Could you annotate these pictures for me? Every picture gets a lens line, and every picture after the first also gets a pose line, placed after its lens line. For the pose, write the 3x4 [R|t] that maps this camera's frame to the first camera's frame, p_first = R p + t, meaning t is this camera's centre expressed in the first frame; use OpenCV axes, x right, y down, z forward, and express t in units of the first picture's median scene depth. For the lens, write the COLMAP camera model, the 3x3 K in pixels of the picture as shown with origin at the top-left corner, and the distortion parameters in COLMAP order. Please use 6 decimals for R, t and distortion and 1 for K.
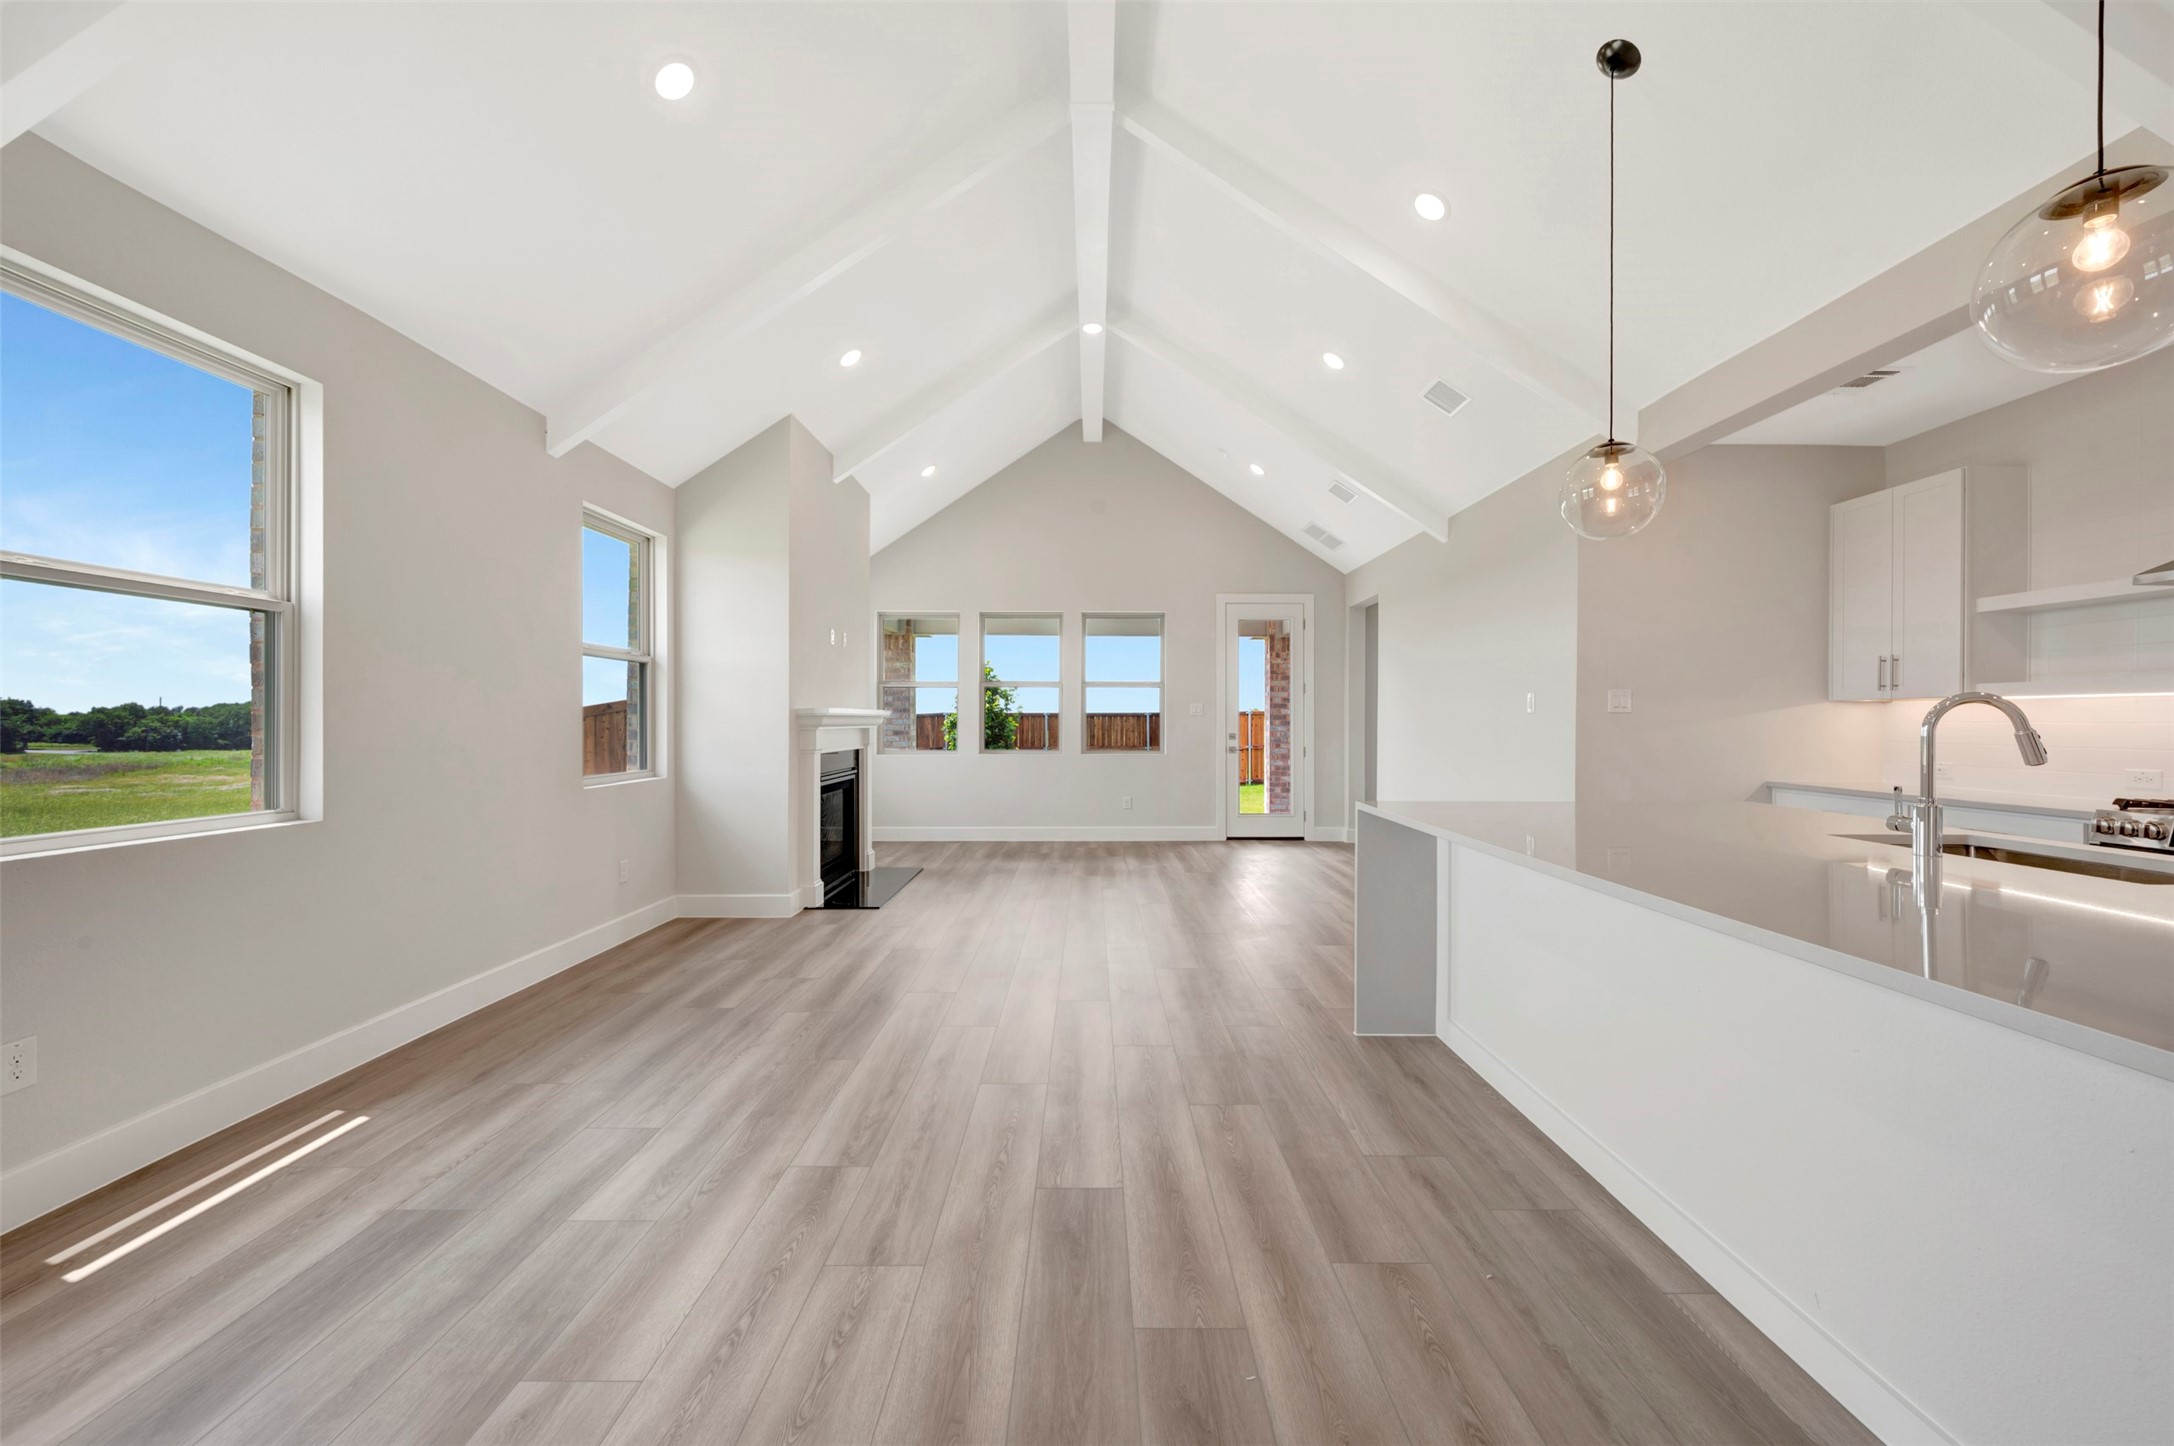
lens RADIAL K [[860.8, 0, 1087.9], [0, 860.8, 719.9], [0, 0, 1]] dist [-0.014490, 0.000605]
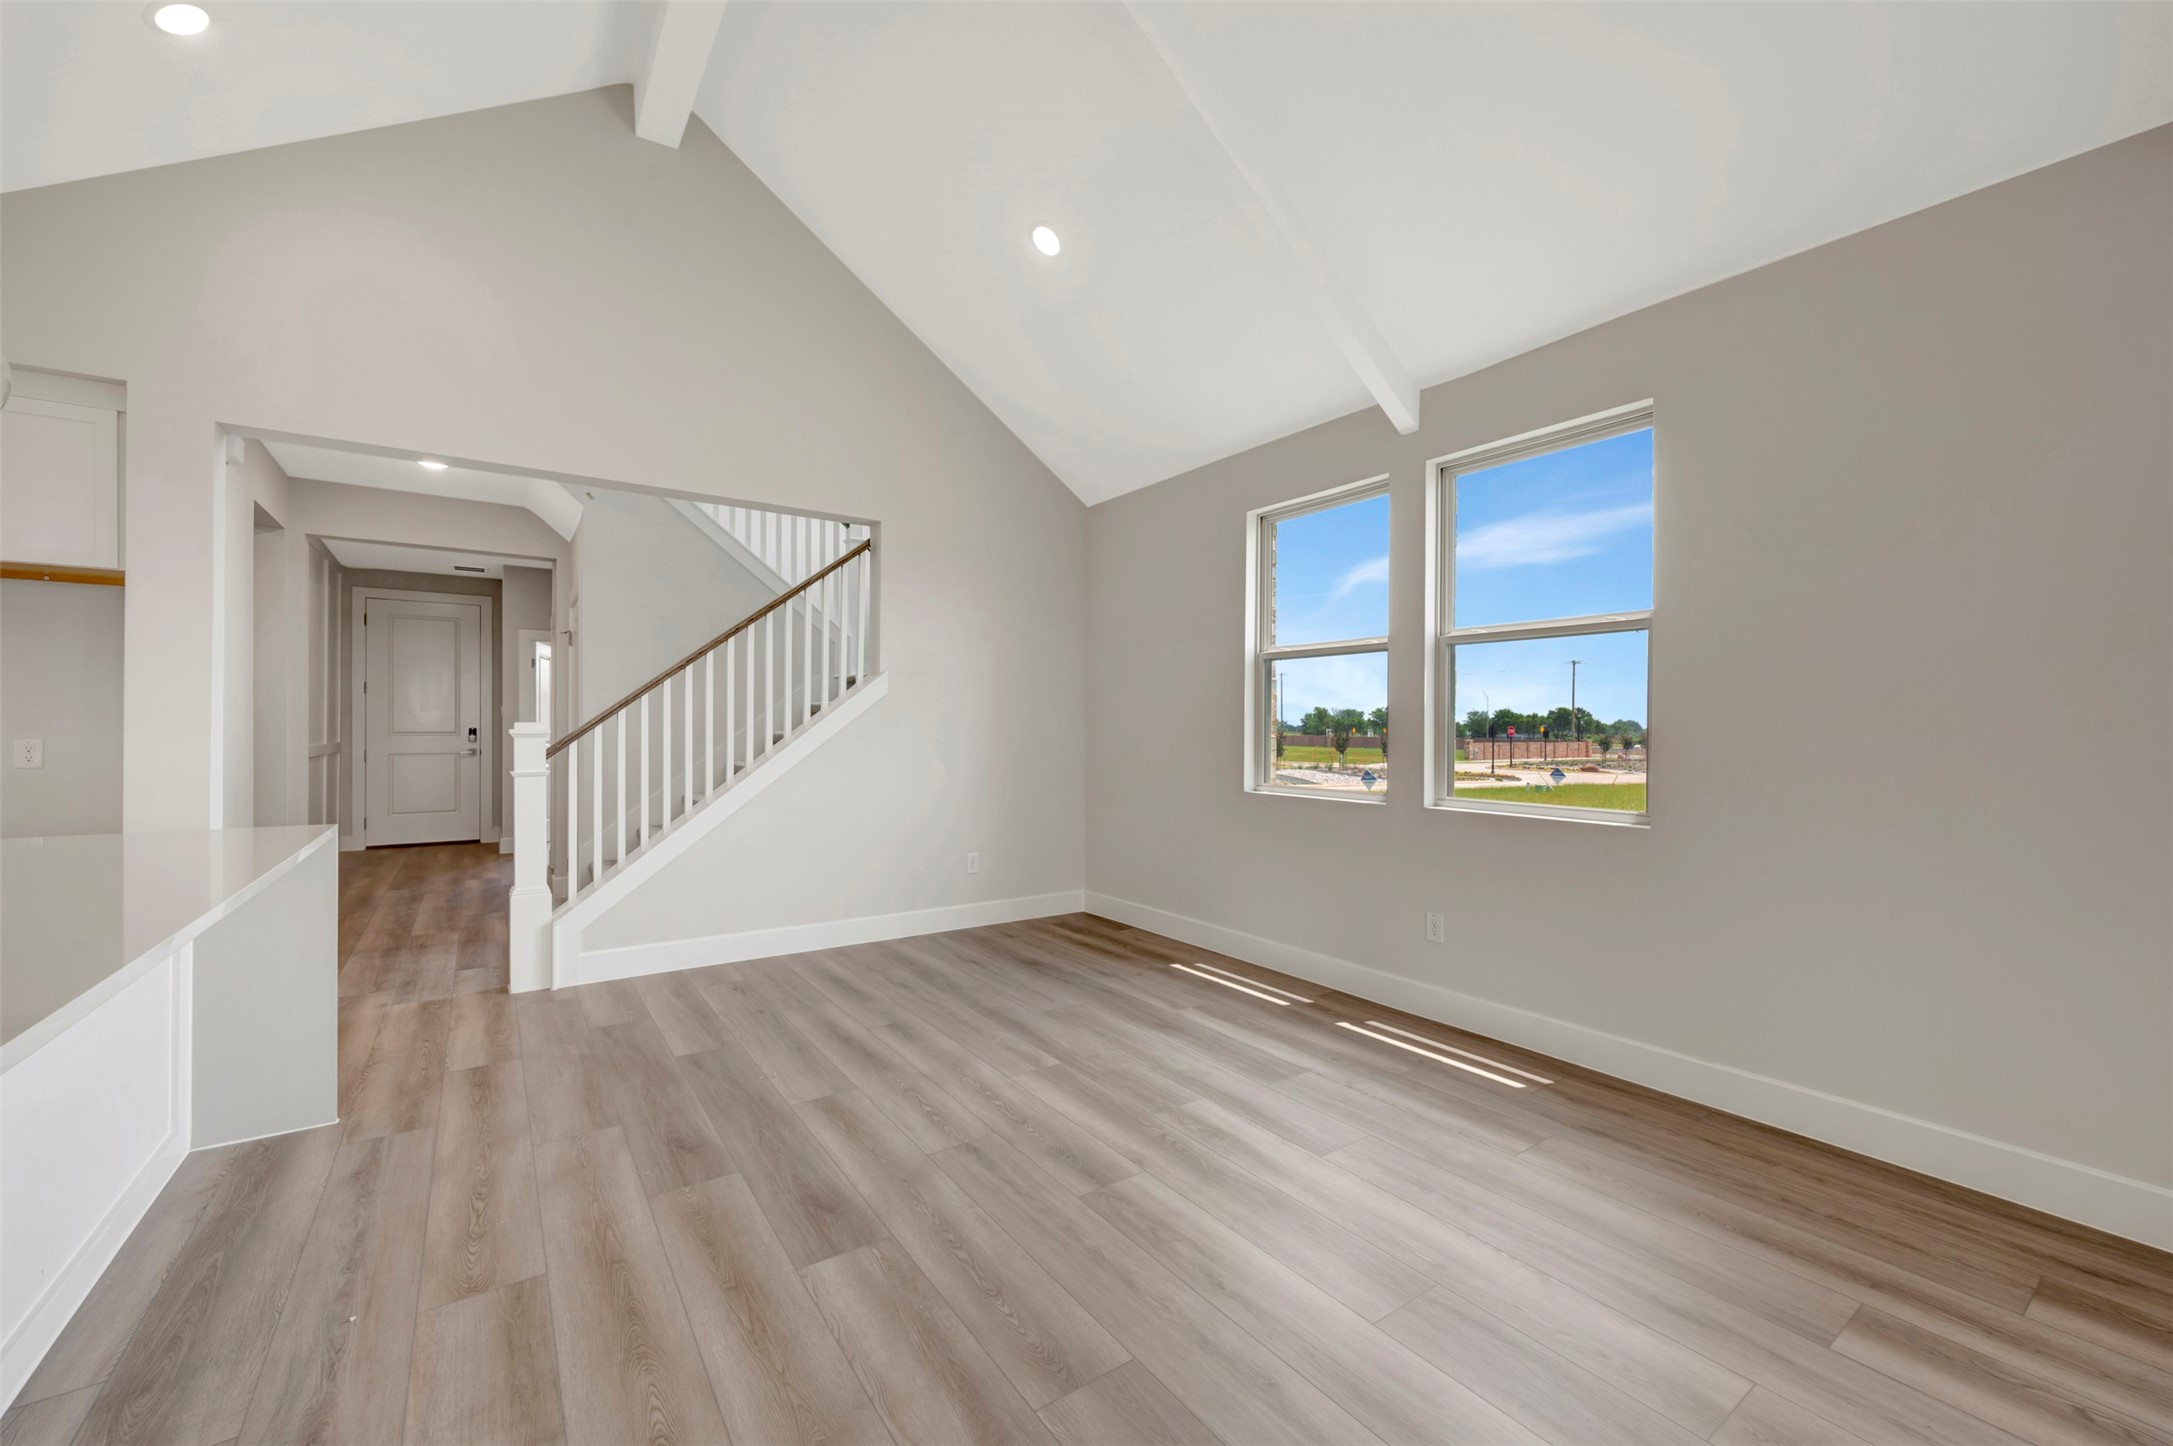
lens RADIAL K [[860.4, 0, 1087.3], [0, 860.4, 727.0], [0, 0, 1]] dist [-0.014490, 0.000605]
pose [[-0.818570, -0.005971, -0.574376, 0.290261], [-0.008523, 0.999962, 0.001751, 0.004104], [0.574344, 0.006329, -0.818590, 1.829768]]
